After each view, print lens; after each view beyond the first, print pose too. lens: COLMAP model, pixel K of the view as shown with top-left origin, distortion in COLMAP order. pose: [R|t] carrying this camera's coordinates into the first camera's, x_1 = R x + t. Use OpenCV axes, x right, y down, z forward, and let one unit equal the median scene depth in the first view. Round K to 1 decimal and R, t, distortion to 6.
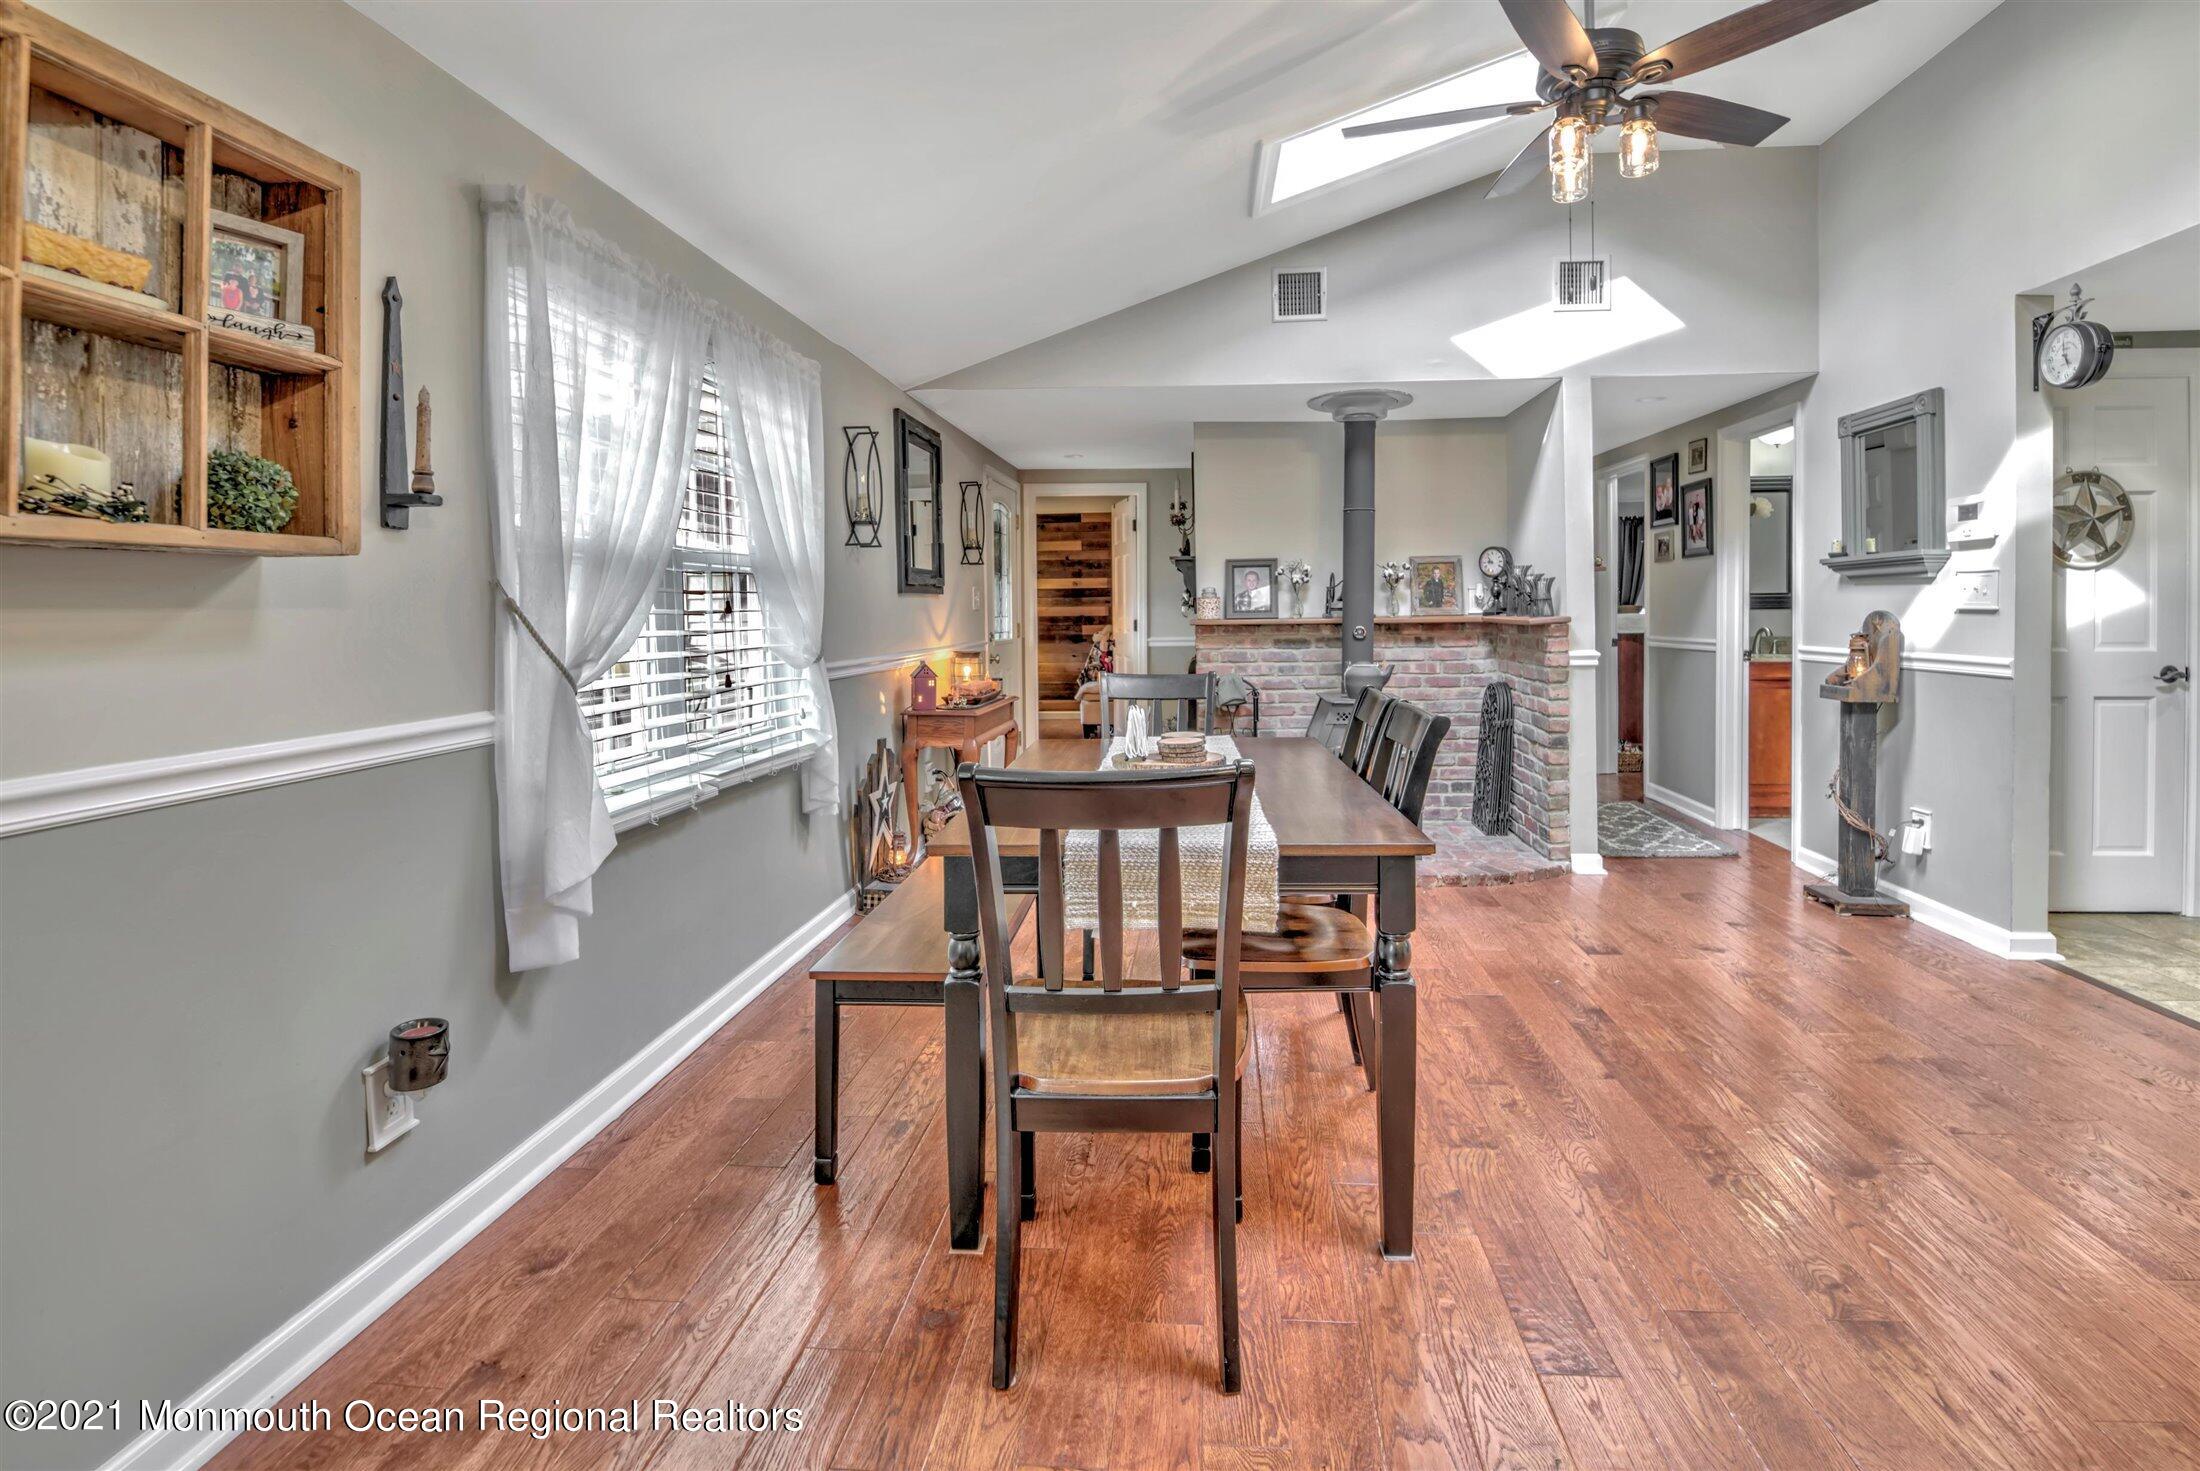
lens RADIAL K [[1003.4, 0, 1137.6], [0, 1003.4, 628.8], [0, 0, 1]] dist [-0.002412, -0.008210]
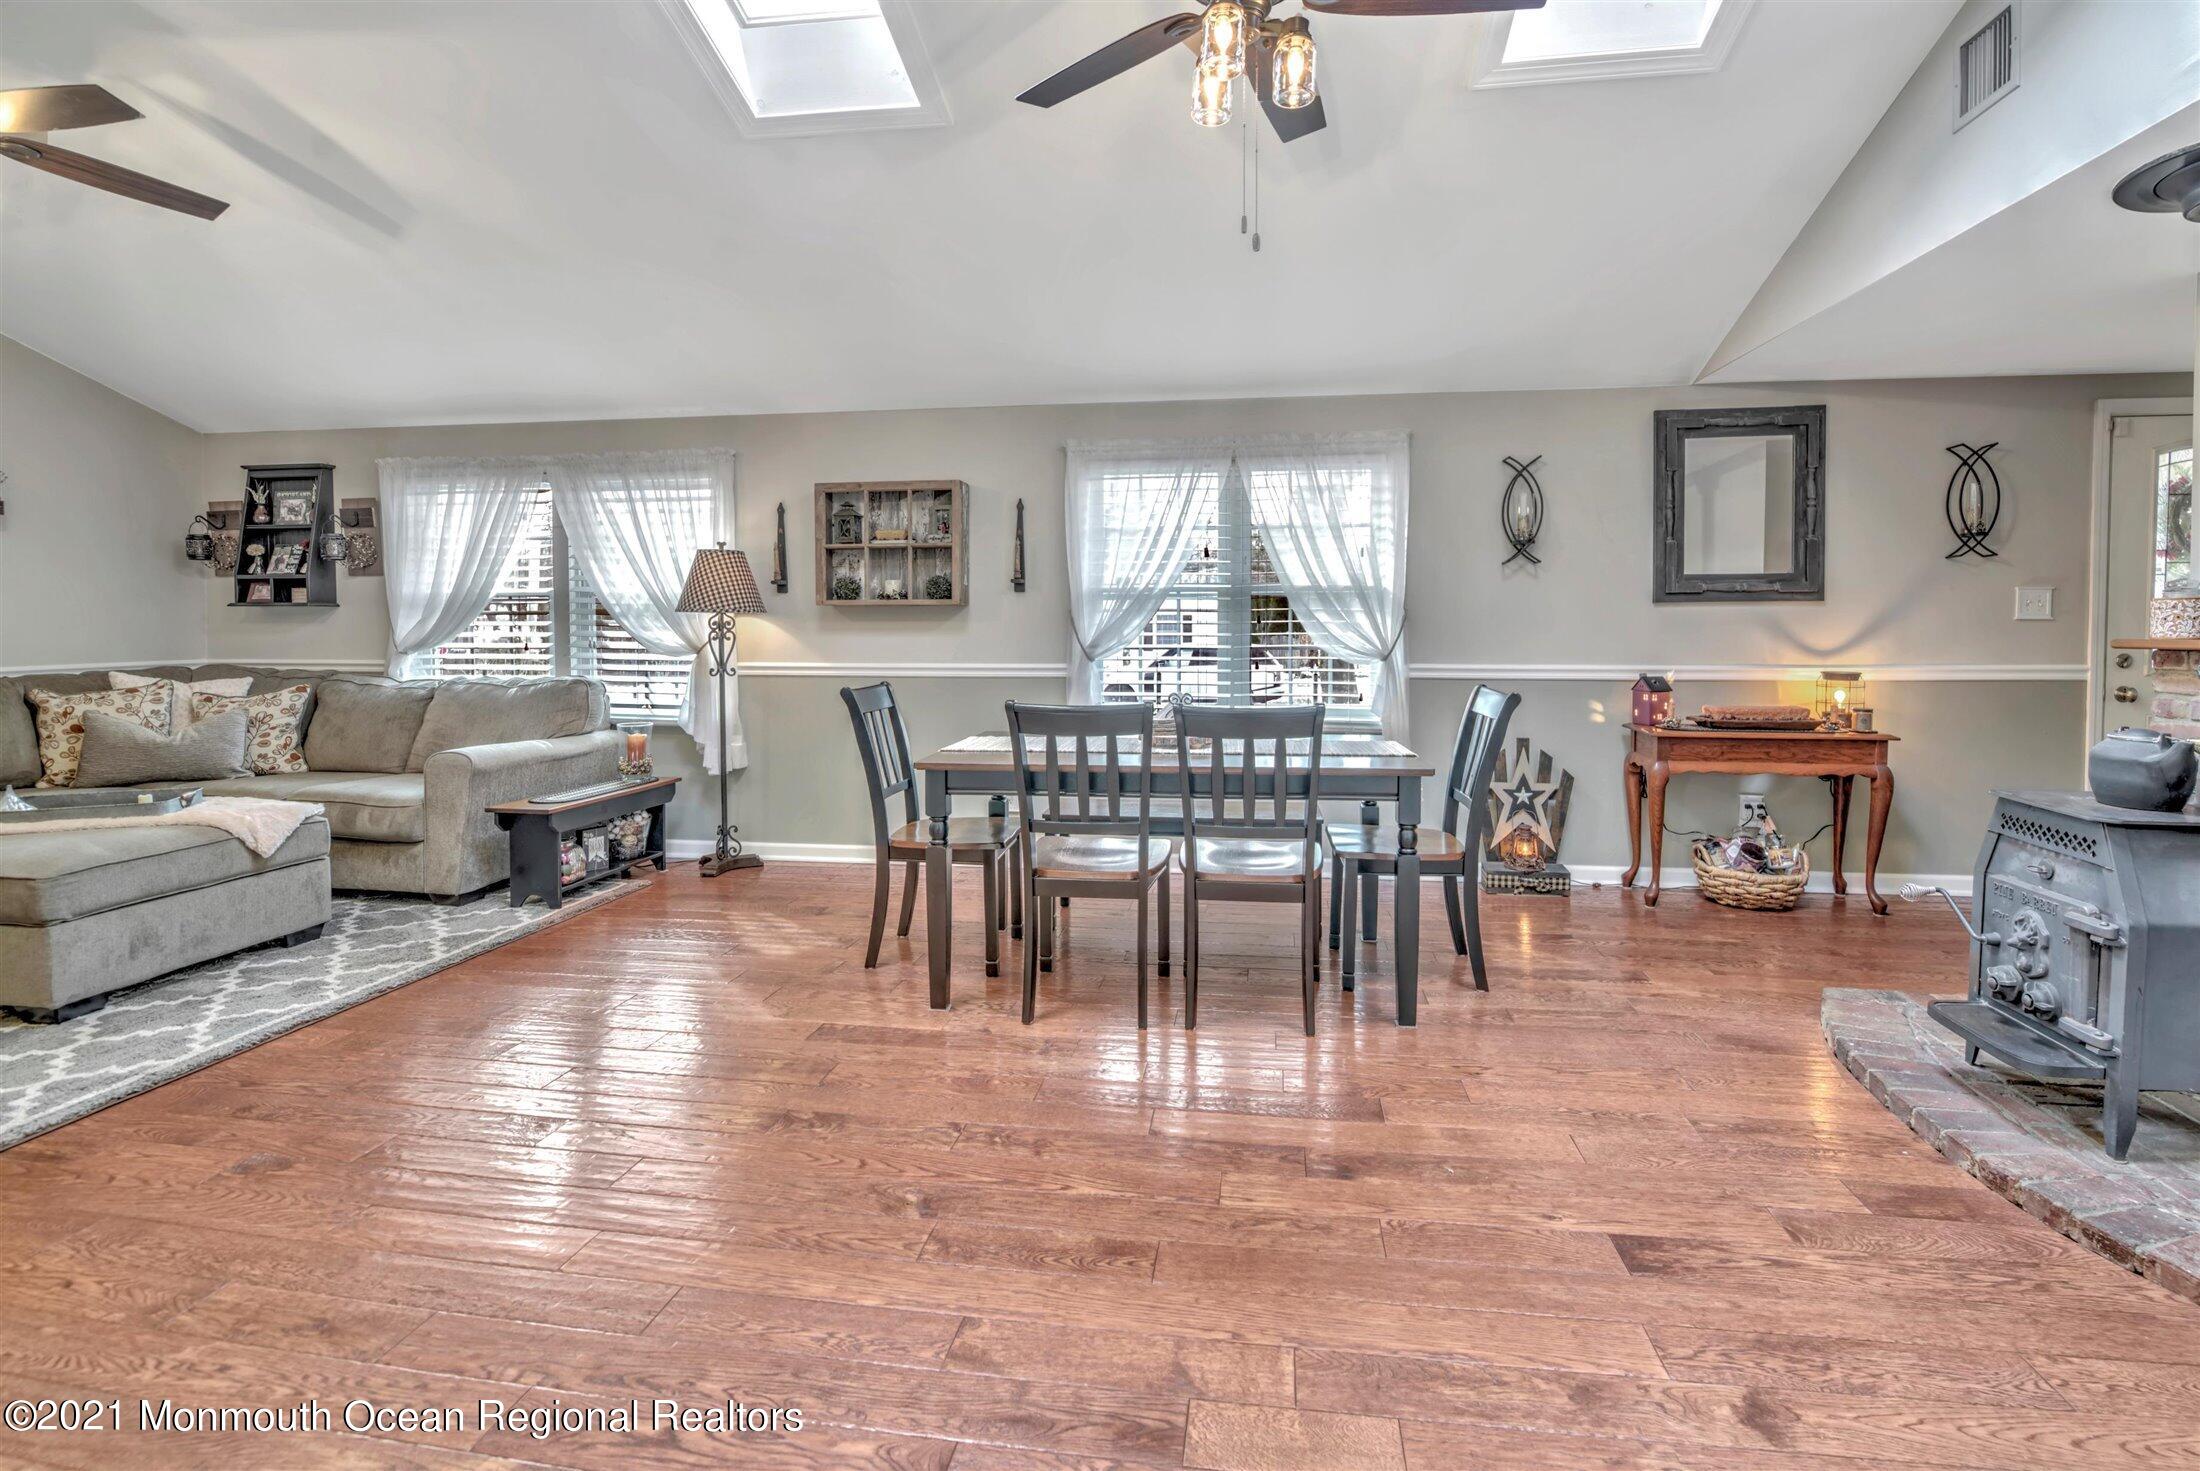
lens RADIAL K [[1003.4, 0, 1130.5], [0, 1003.4, 662.7], [0, 0, 1]] dist [-0.002412, -0.008210]
pose [[-0.056461, 0.045450, -0.997370, 0.869345], [-0.016015, 0.998794, 0.046422, -0.017387], [0.998276, 0.018594, -0.055665, 0.647562]]
